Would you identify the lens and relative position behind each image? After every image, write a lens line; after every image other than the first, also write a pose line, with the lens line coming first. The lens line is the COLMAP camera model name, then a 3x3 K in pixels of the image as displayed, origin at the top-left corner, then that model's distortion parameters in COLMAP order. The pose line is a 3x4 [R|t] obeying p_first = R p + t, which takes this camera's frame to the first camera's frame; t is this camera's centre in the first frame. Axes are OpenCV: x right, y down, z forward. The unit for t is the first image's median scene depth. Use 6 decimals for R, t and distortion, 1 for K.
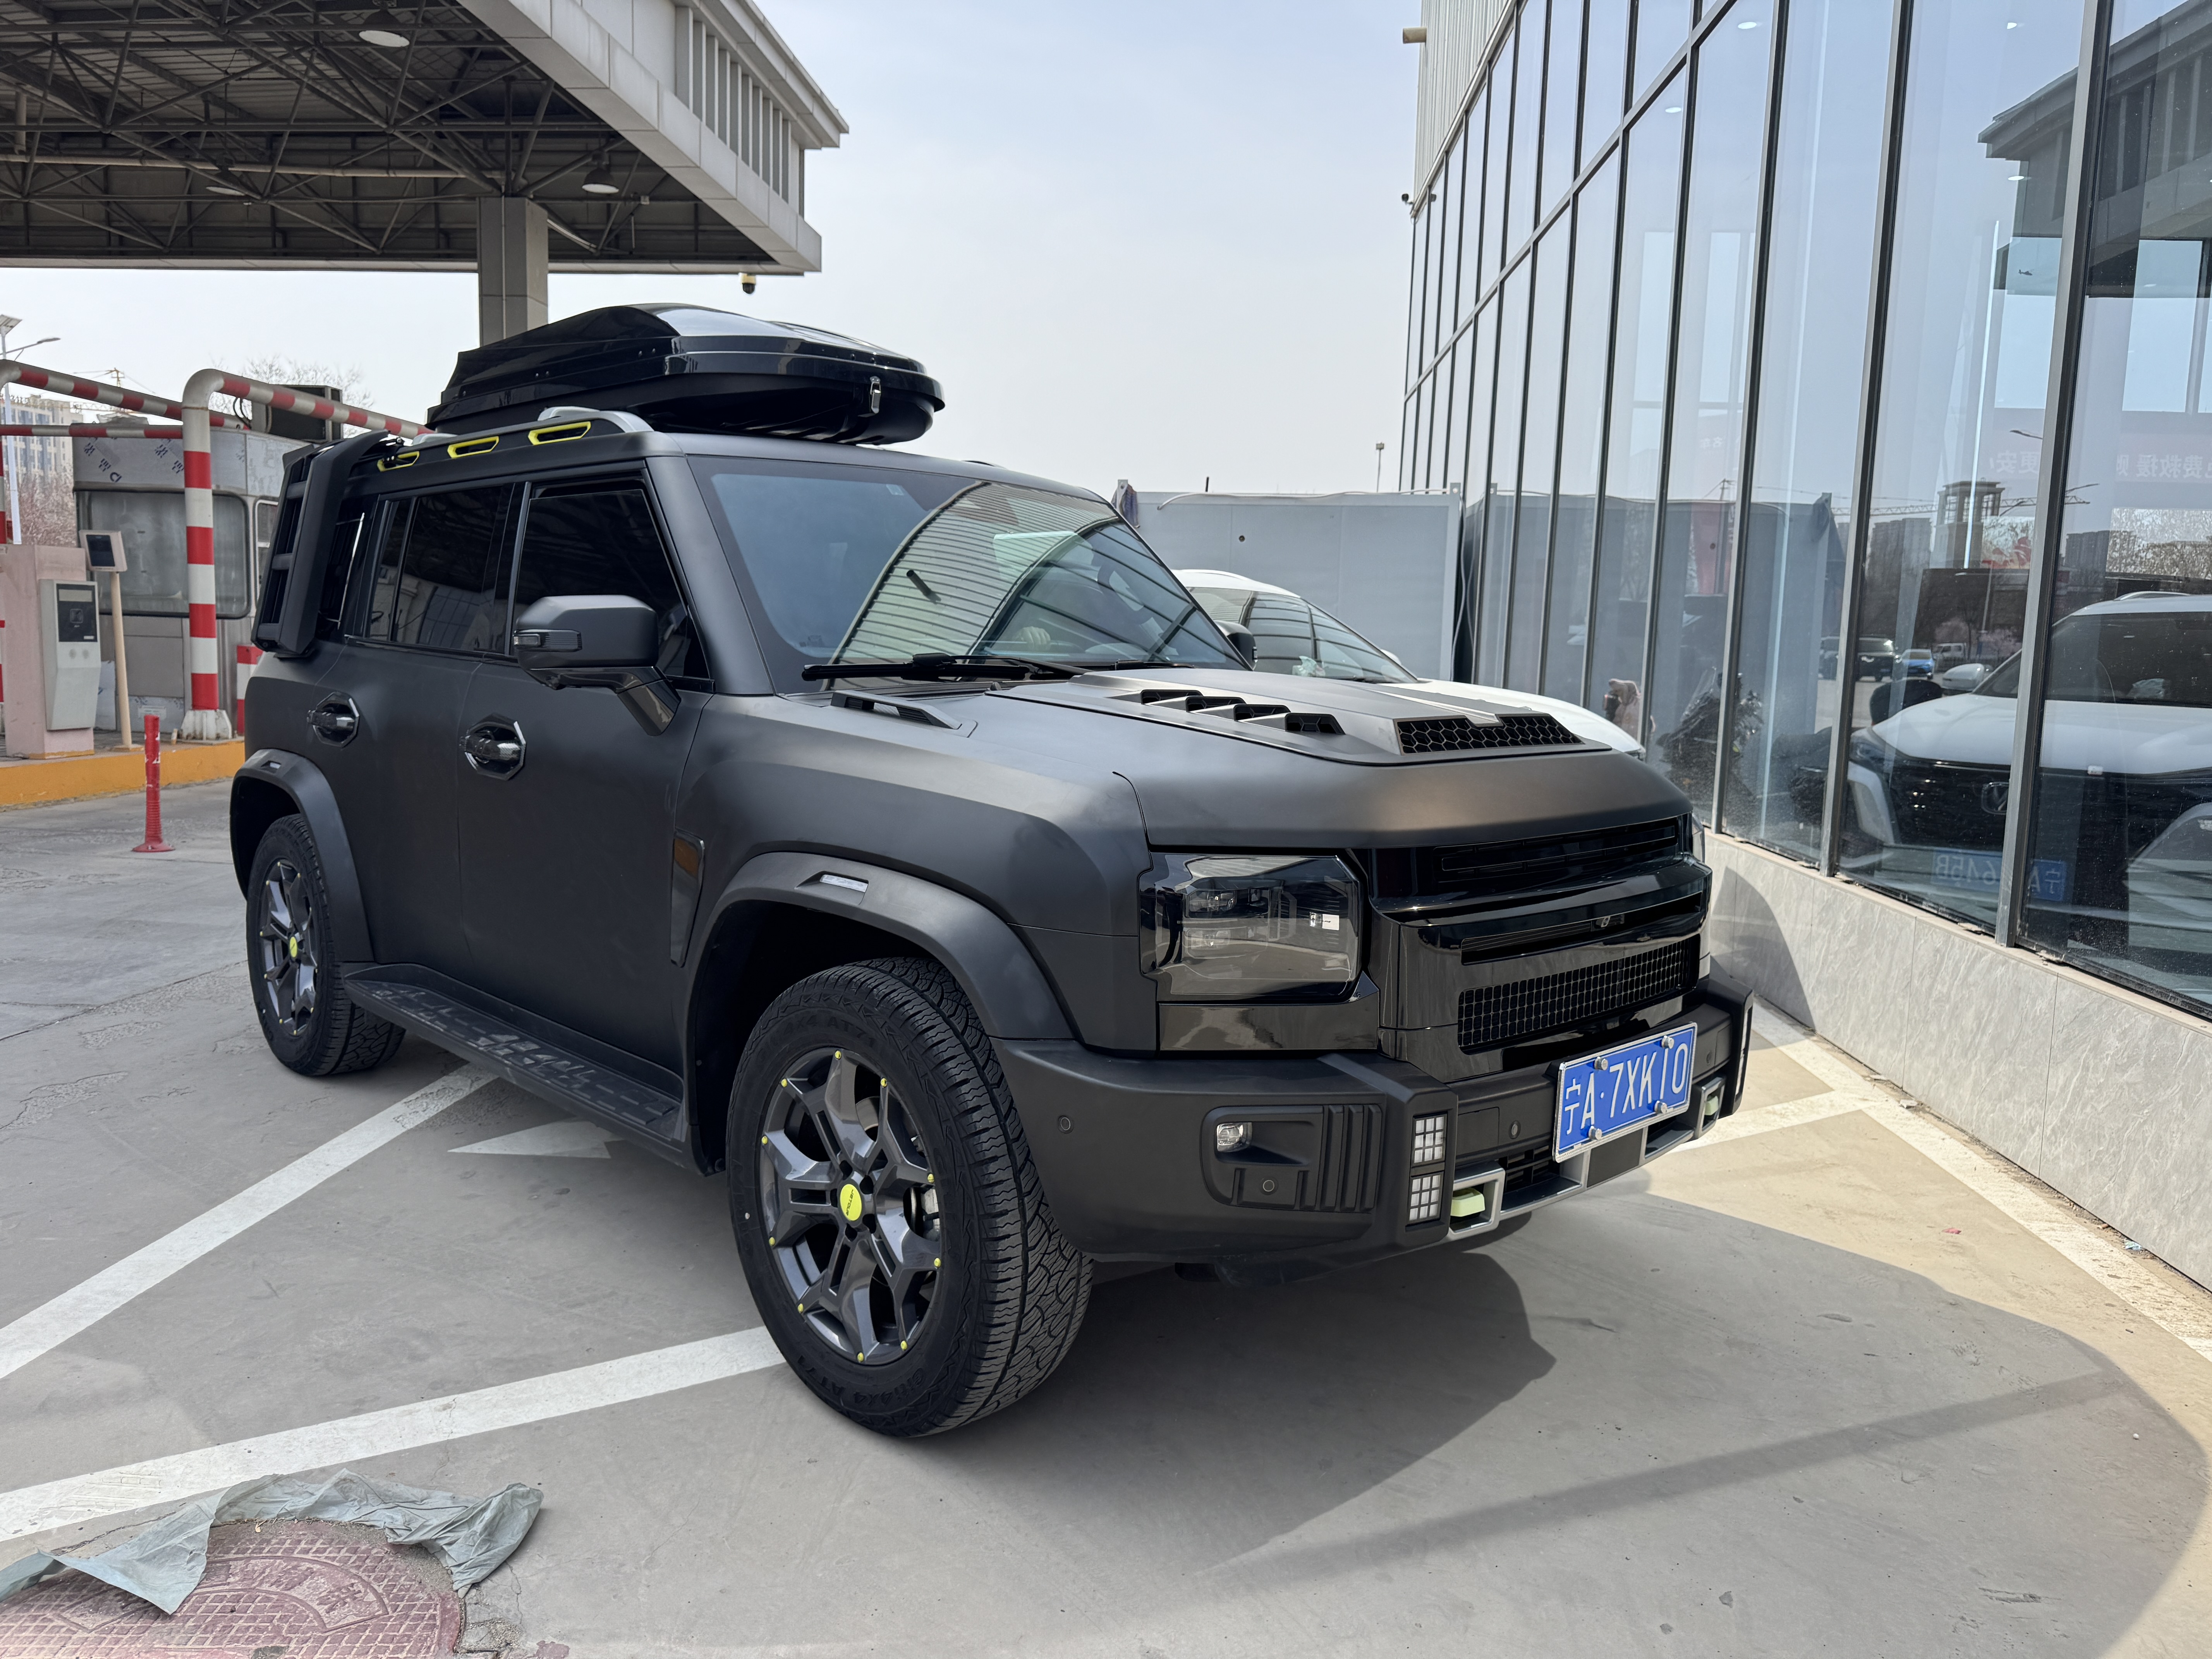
lens RADIAL K [[1583.6, 0, 1106.0], [0, 1583.6, 829.5], [0, 0, 1]] dist [0.006919, 0.001411]
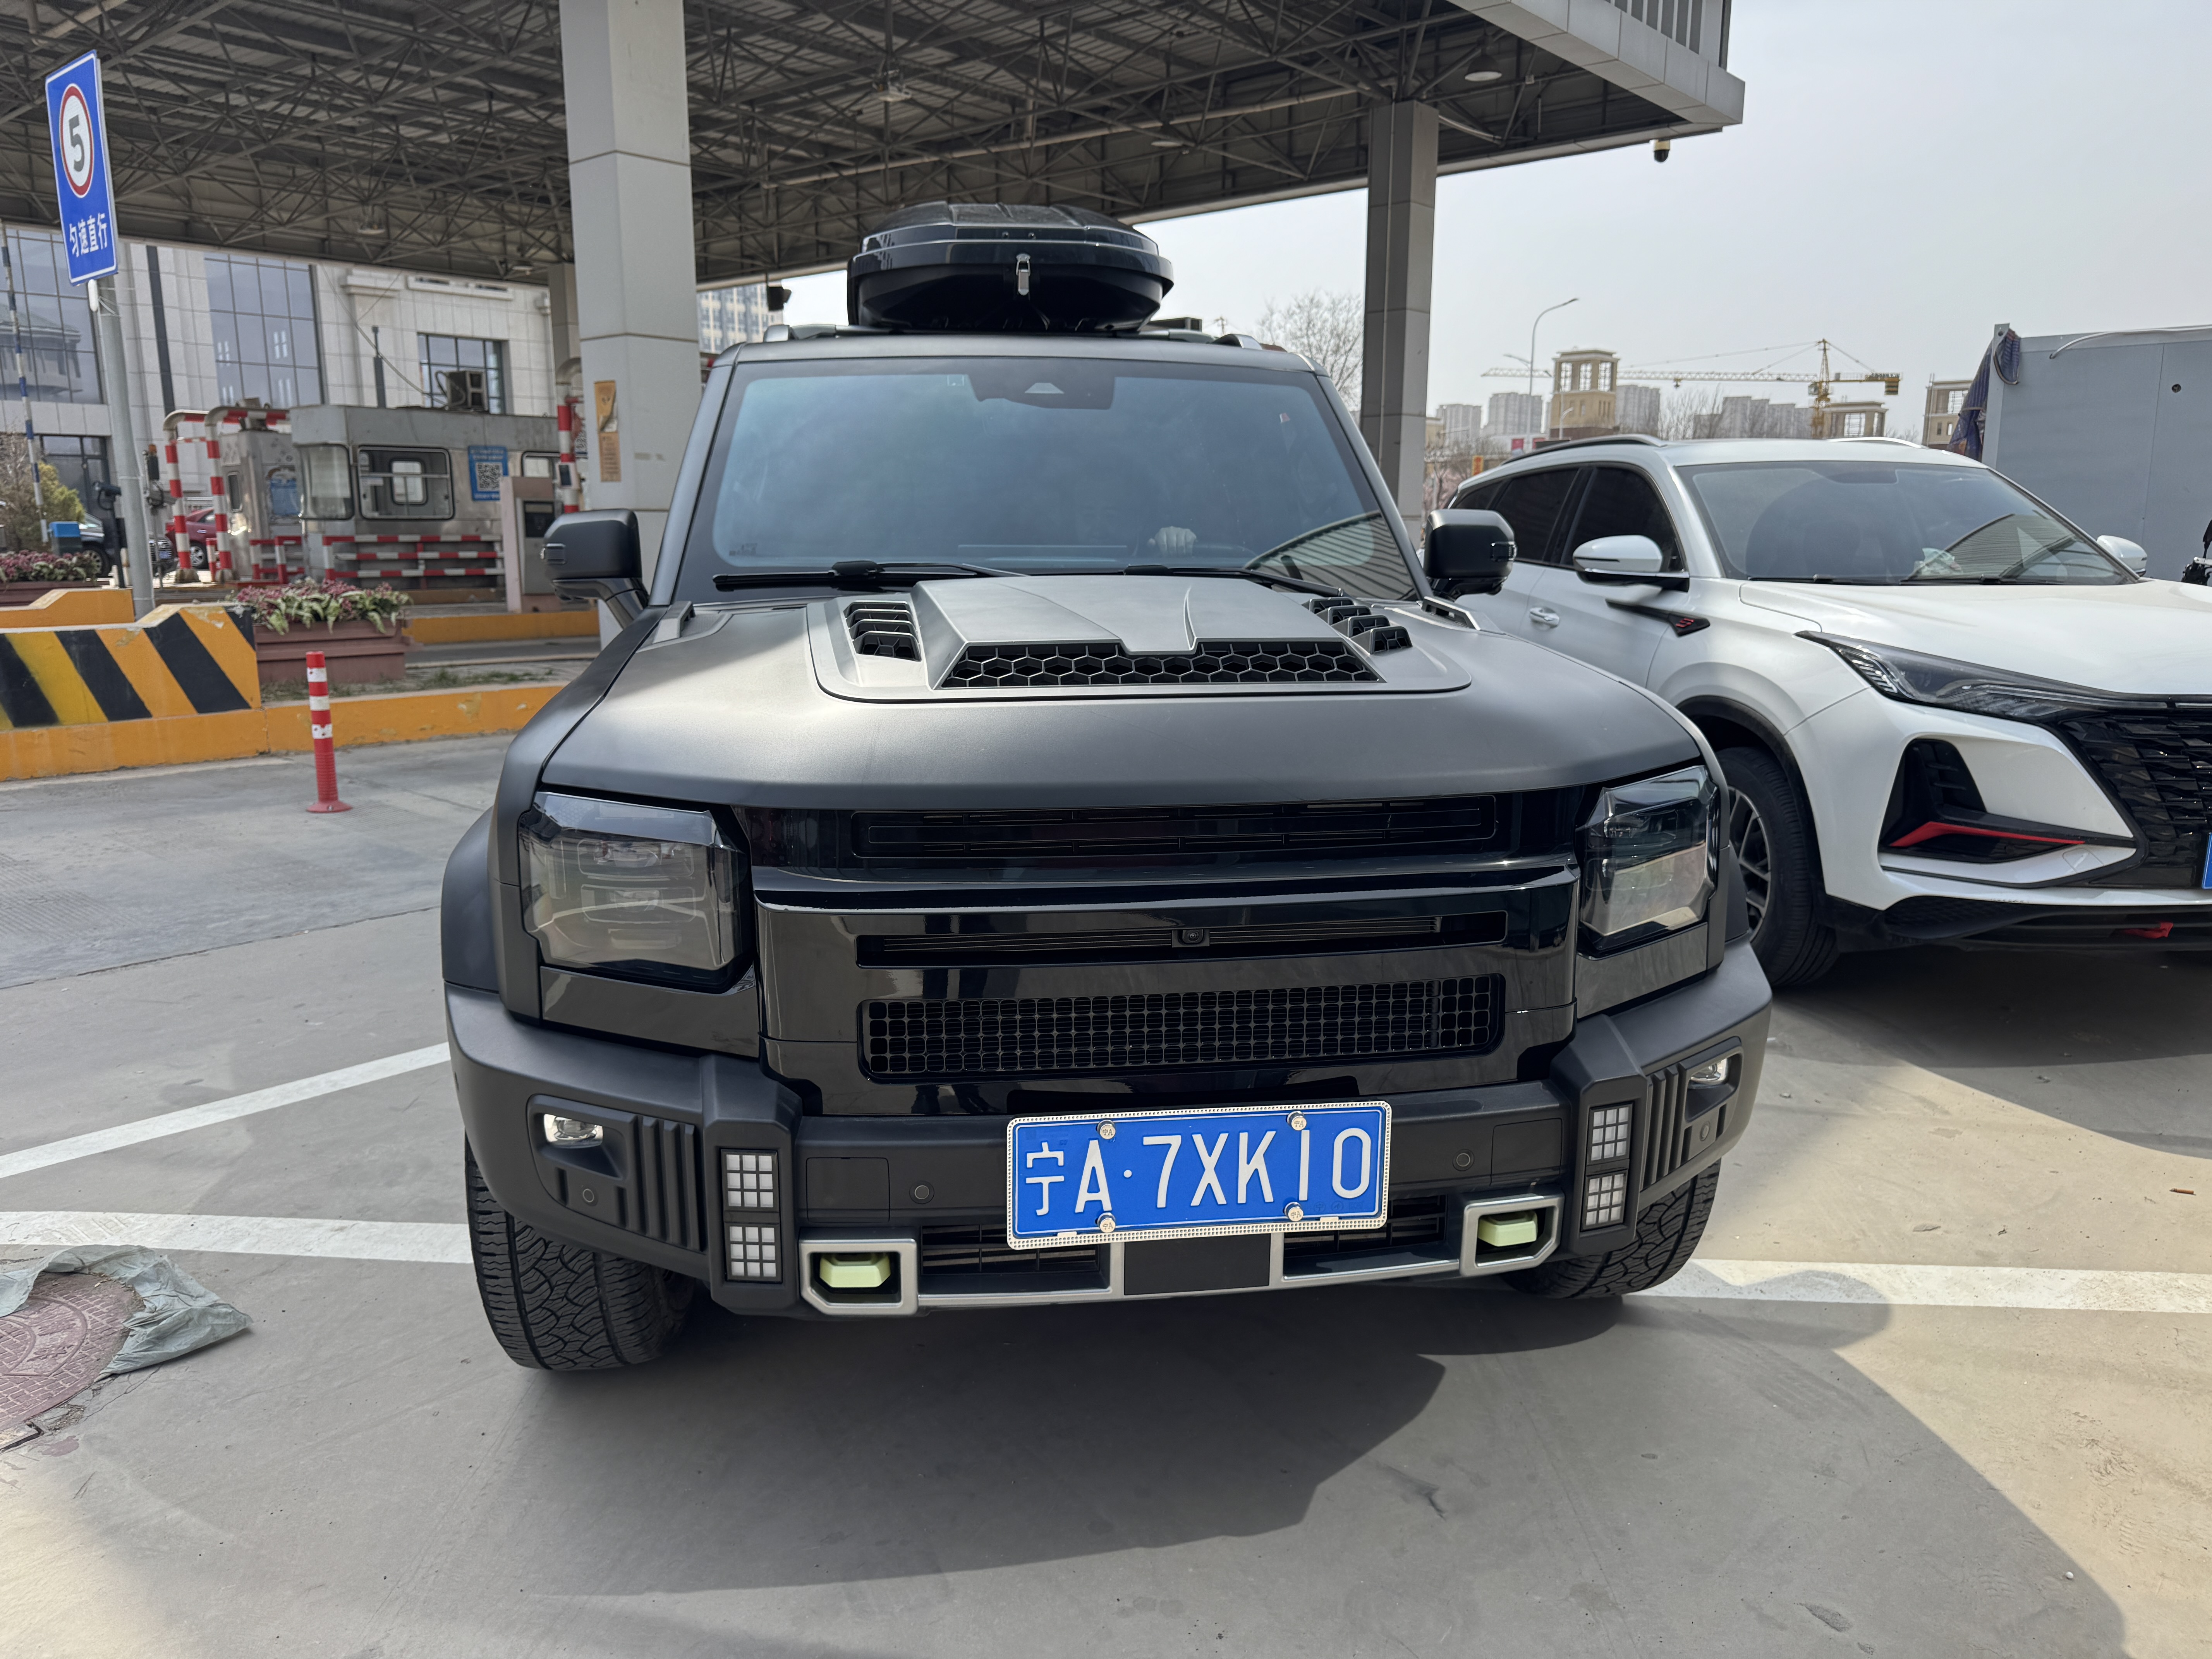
lens RADIAL K [[1547.1, 0, 1155.9], [0, 1547.1, 845.5], [0, 0, 1]] dist [0.093093, -0.149244]
pose [[0.815701, 0.090892, -0.571288, 0.654795], [-0.048544, 0.994851, 0.088969, -0.040353], [0.576433, -0.044840, 0.815913, 0.402754]]
